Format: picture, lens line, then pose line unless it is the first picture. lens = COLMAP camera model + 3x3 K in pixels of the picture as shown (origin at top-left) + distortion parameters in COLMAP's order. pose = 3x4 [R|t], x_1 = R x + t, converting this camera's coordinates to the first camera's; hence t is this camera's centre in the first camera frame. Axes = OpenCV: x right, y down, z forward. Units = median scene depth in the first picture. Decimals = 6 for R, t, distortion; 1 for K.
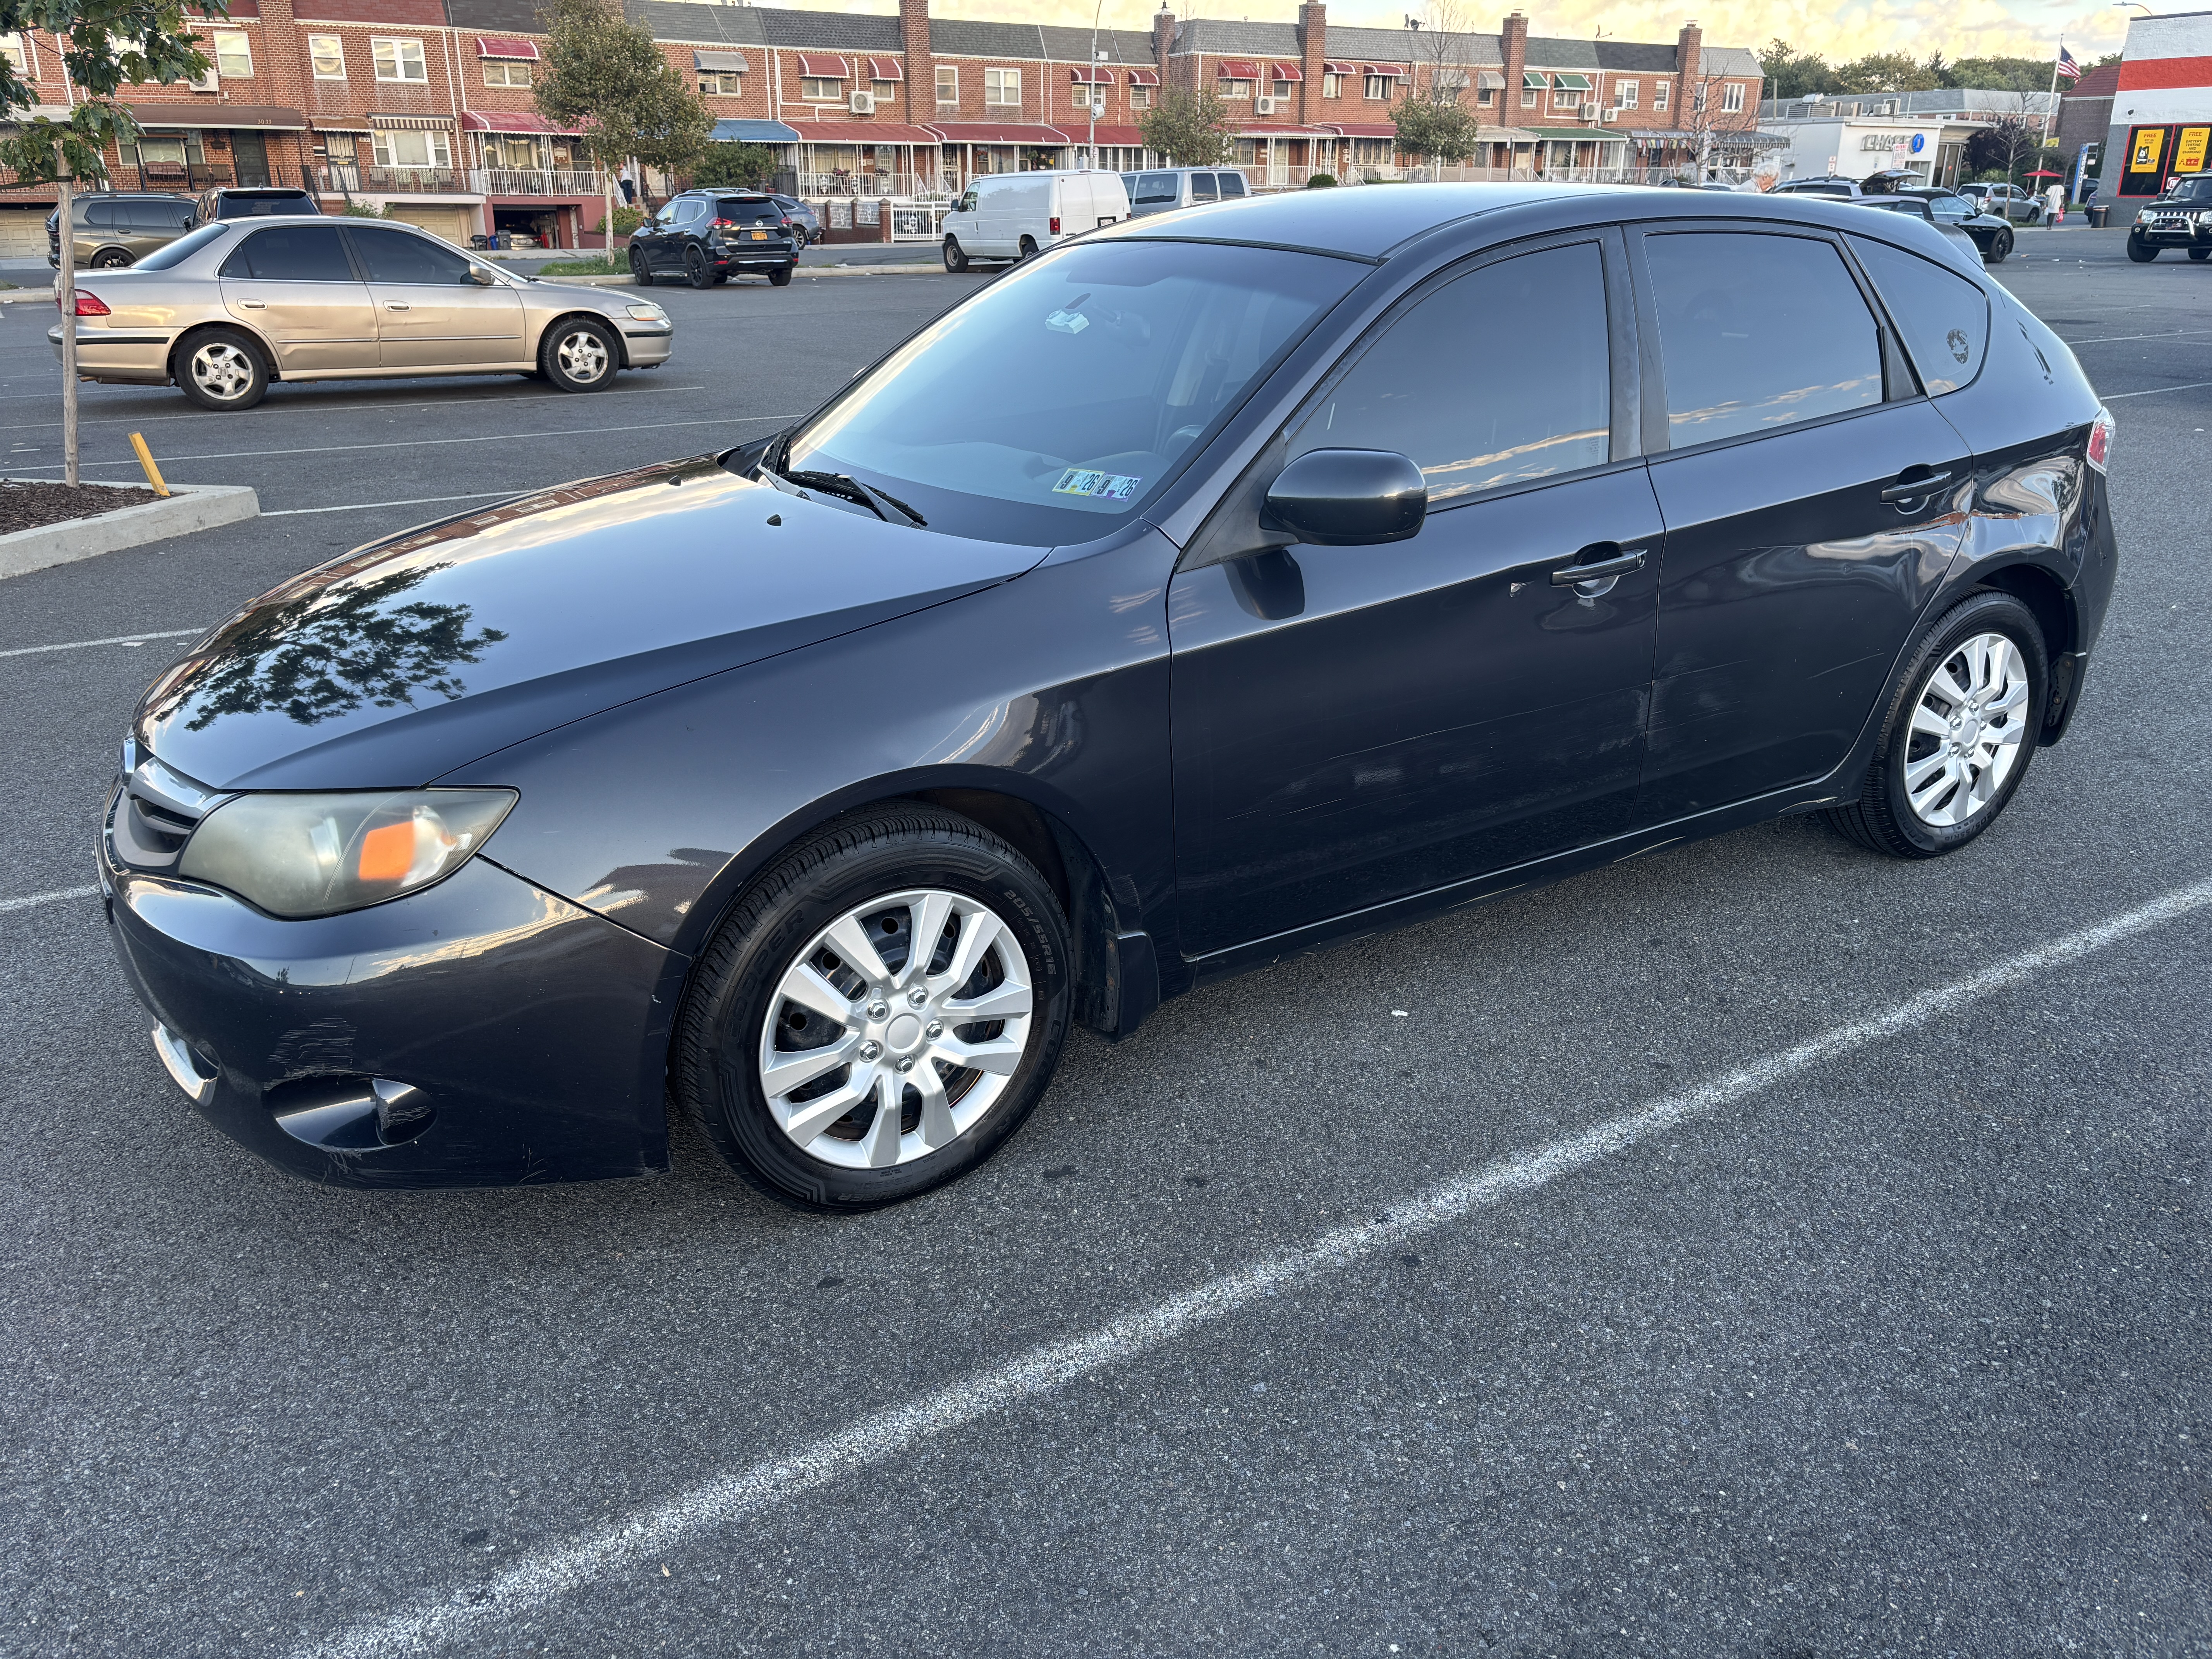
lens RADIAL K [[1679.7, 0, 1038.0], [0, 1679.7, 821.8], [0, 0, 1]] dist [0.041003, -0.041336]
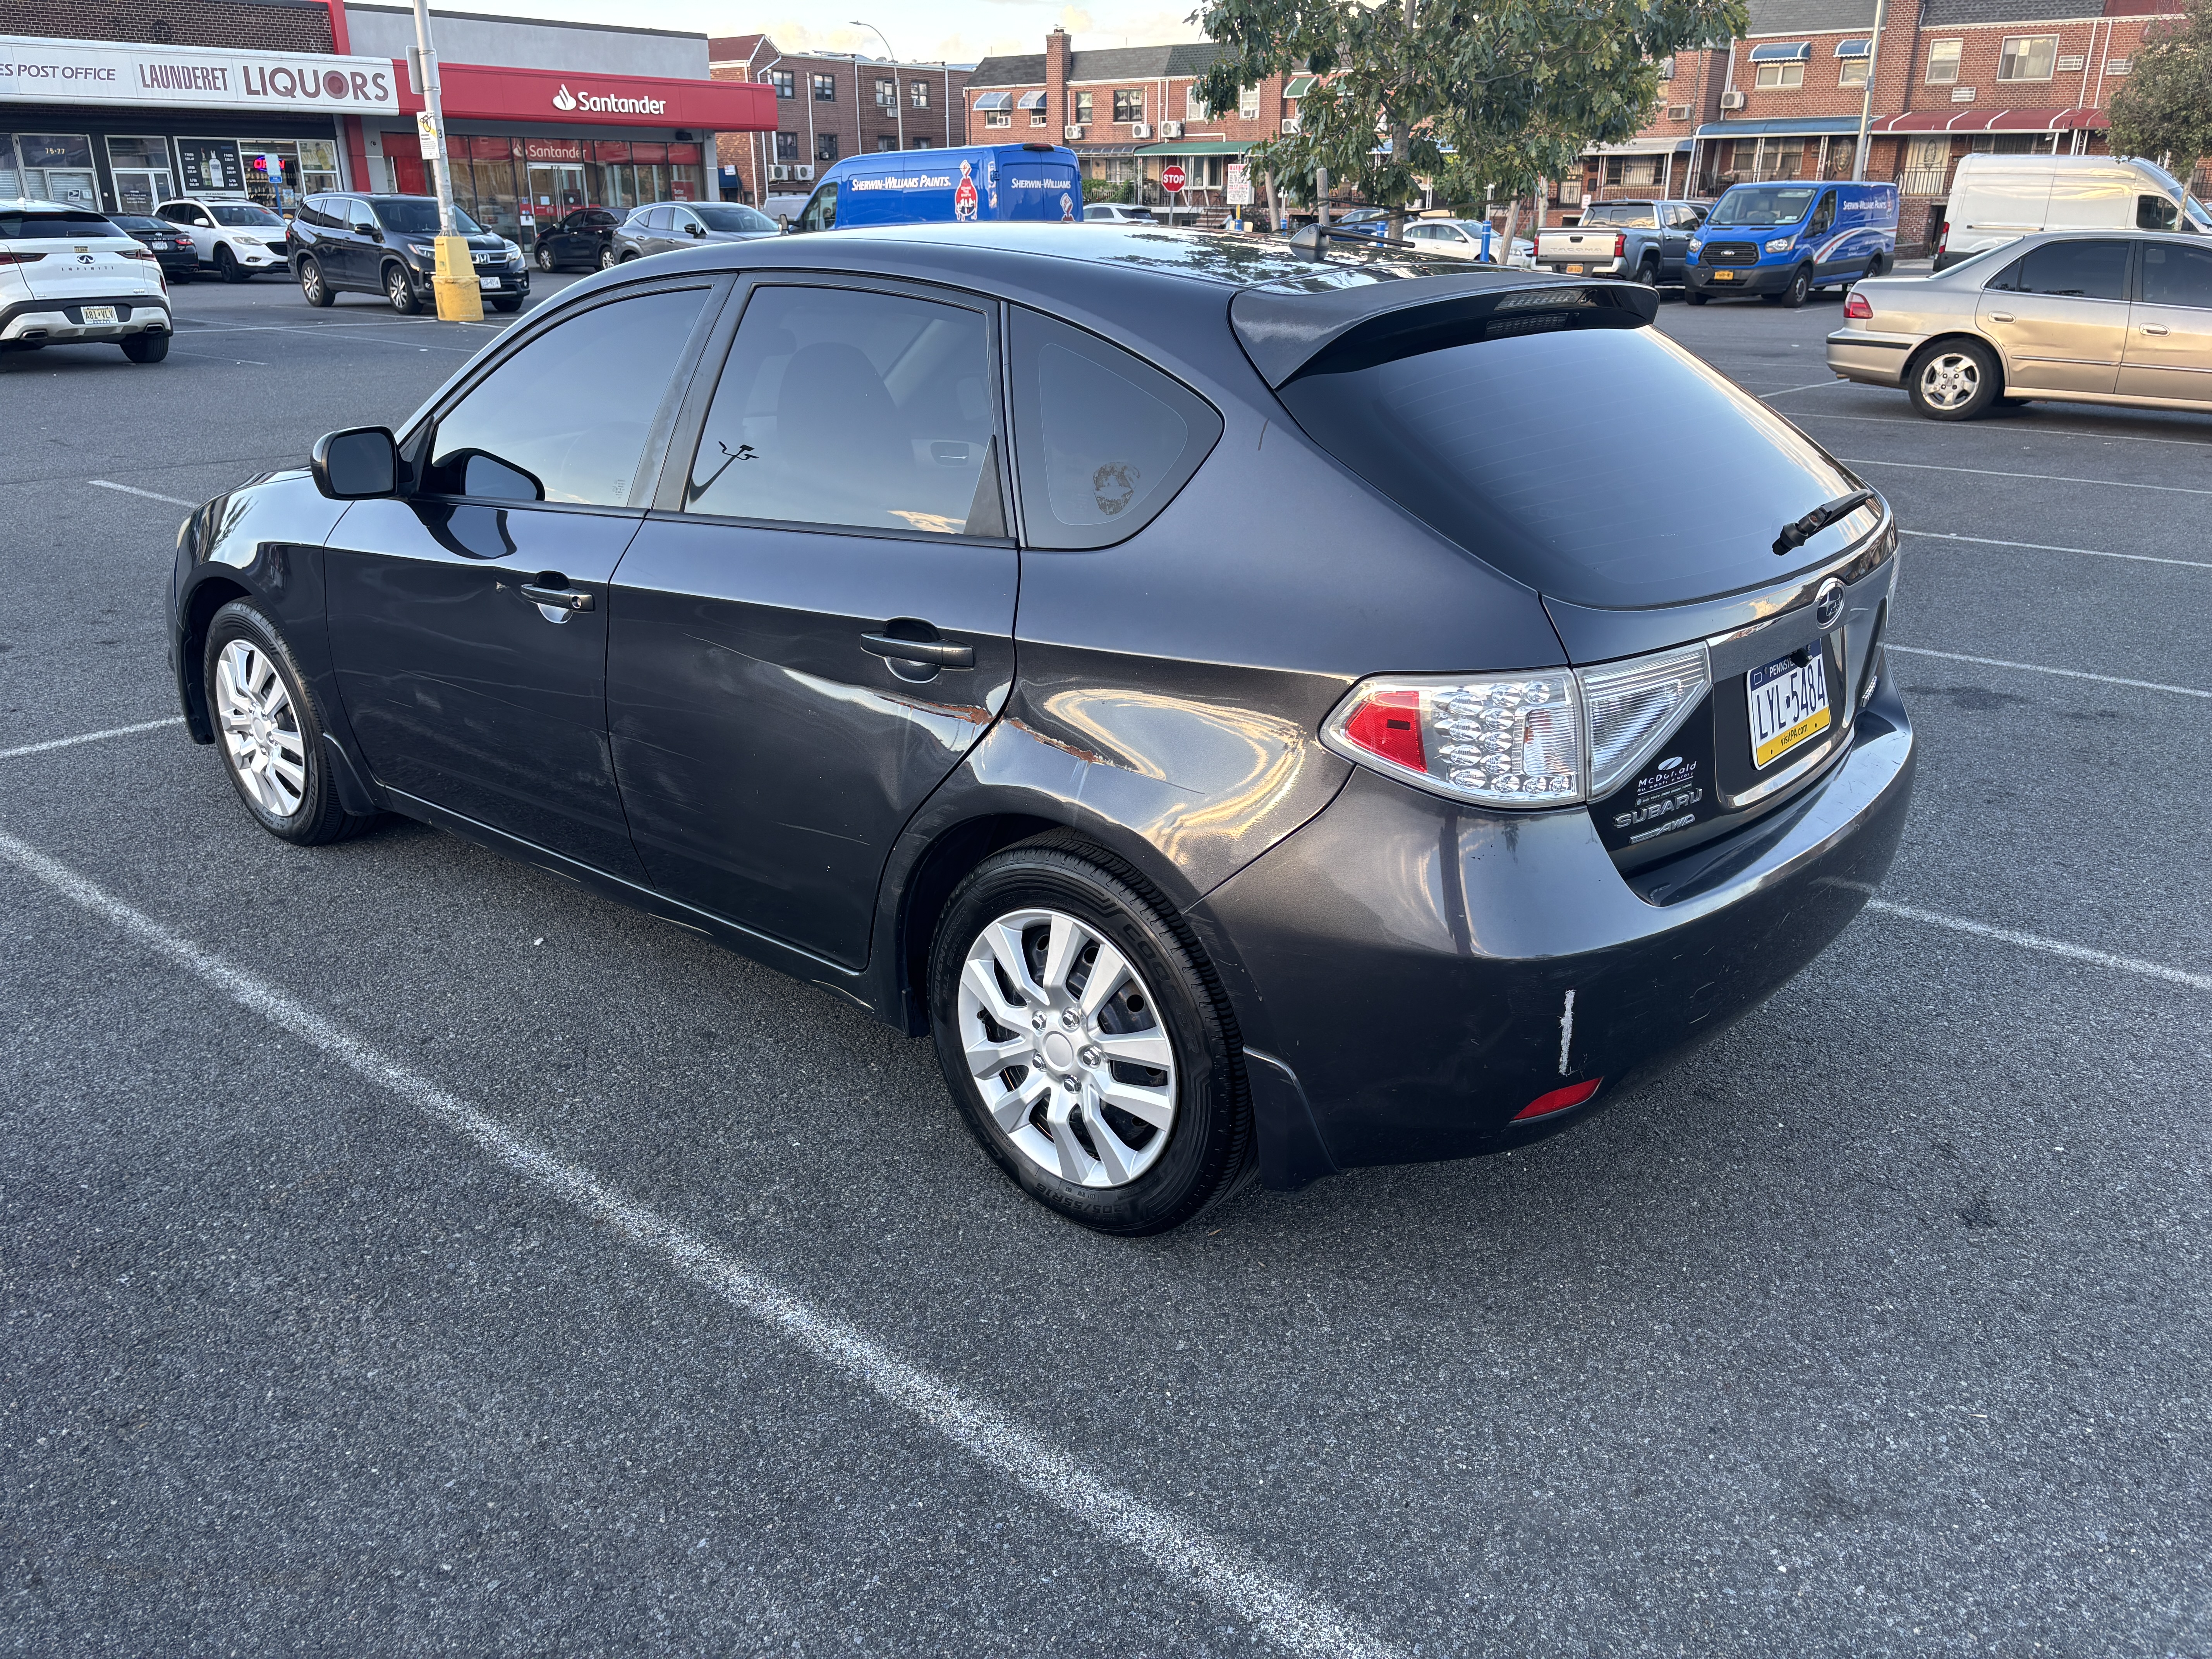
lens RADIAL K [[1679.7, 0, 1100.7], [0, 1679.7, 841.2], [0, 0, 1]] dist [0.041003, -0.041336]
pose [[0.307909, 0.341920, -0.887853, 1.125145], [-0.332072, 0.913127, 0.236490, -0.294942], [0.891583, 0.222014, 0.394702, 0.736241]]
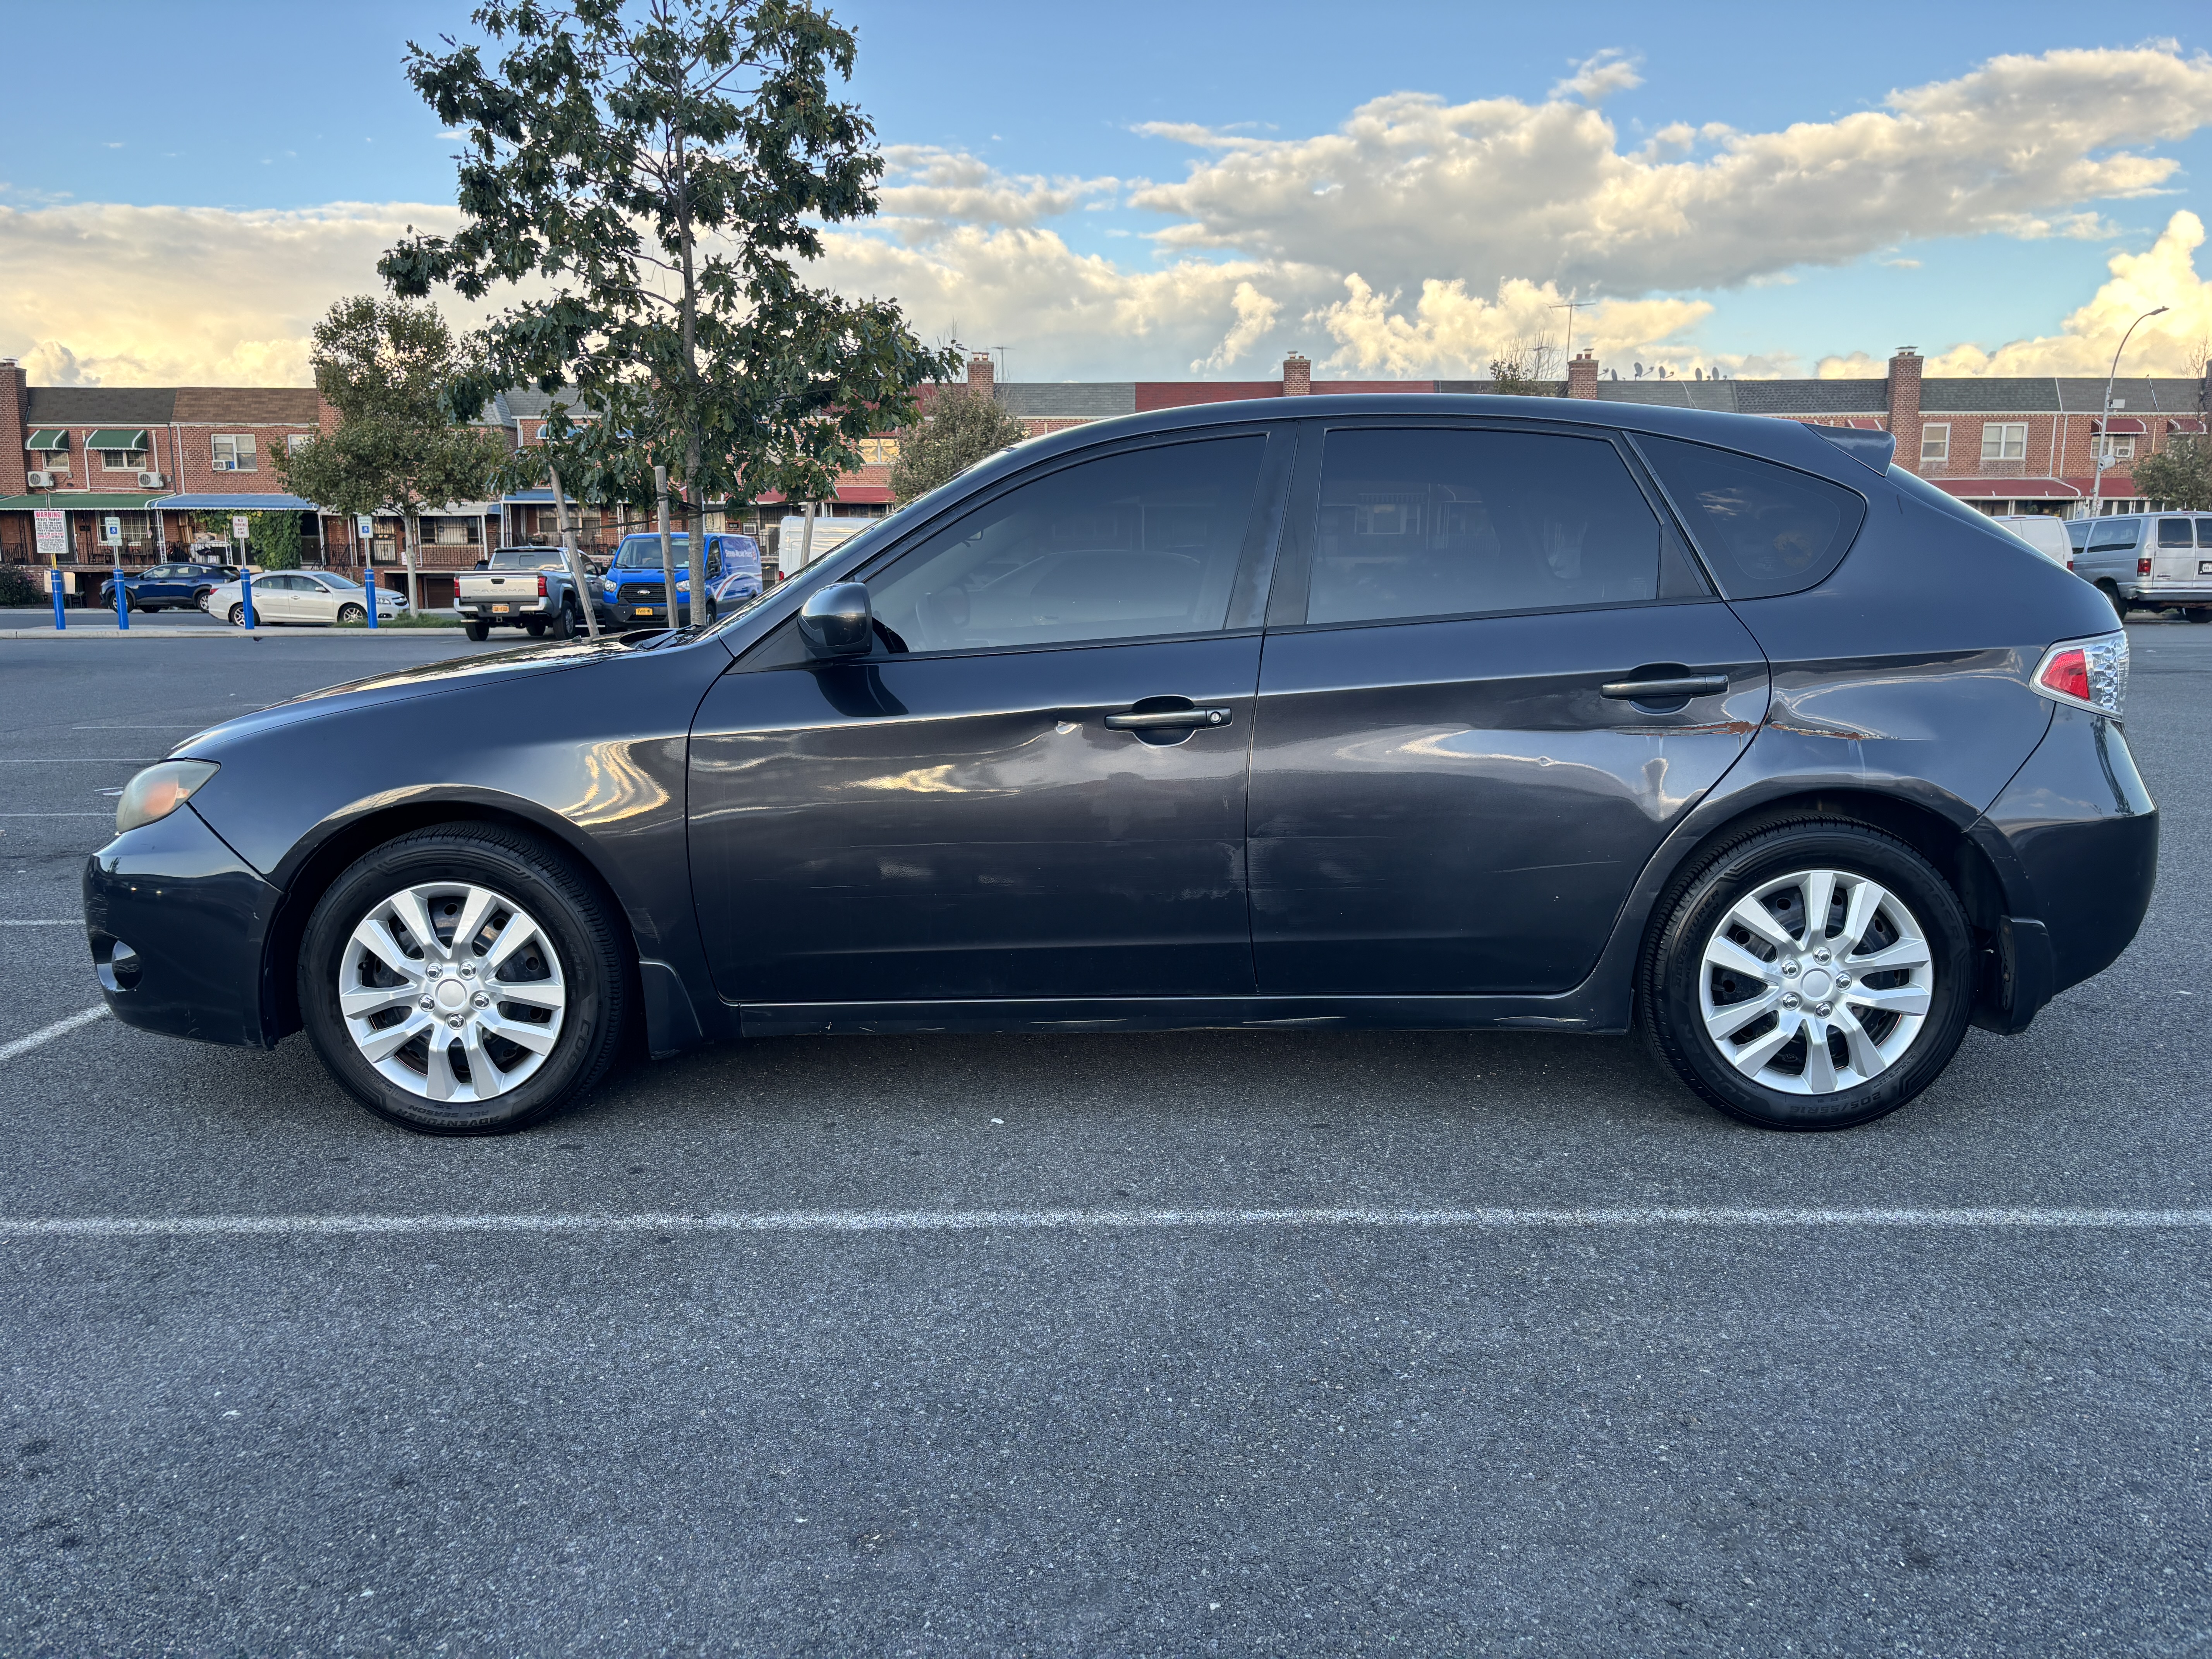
lens RADIAL K [[1679.7, 0, 1083.1], [0, 1679.7, 830.7], [0, 0, 1]] dist [0.041003, -0.041336]
pose [[0.844593, 0.086597, -0.528359, 0.684407], [-0.189615, 0.971254, -0.143917, 0.065473], [0.500708, 0.221736, 0.836735, 0.078863]]
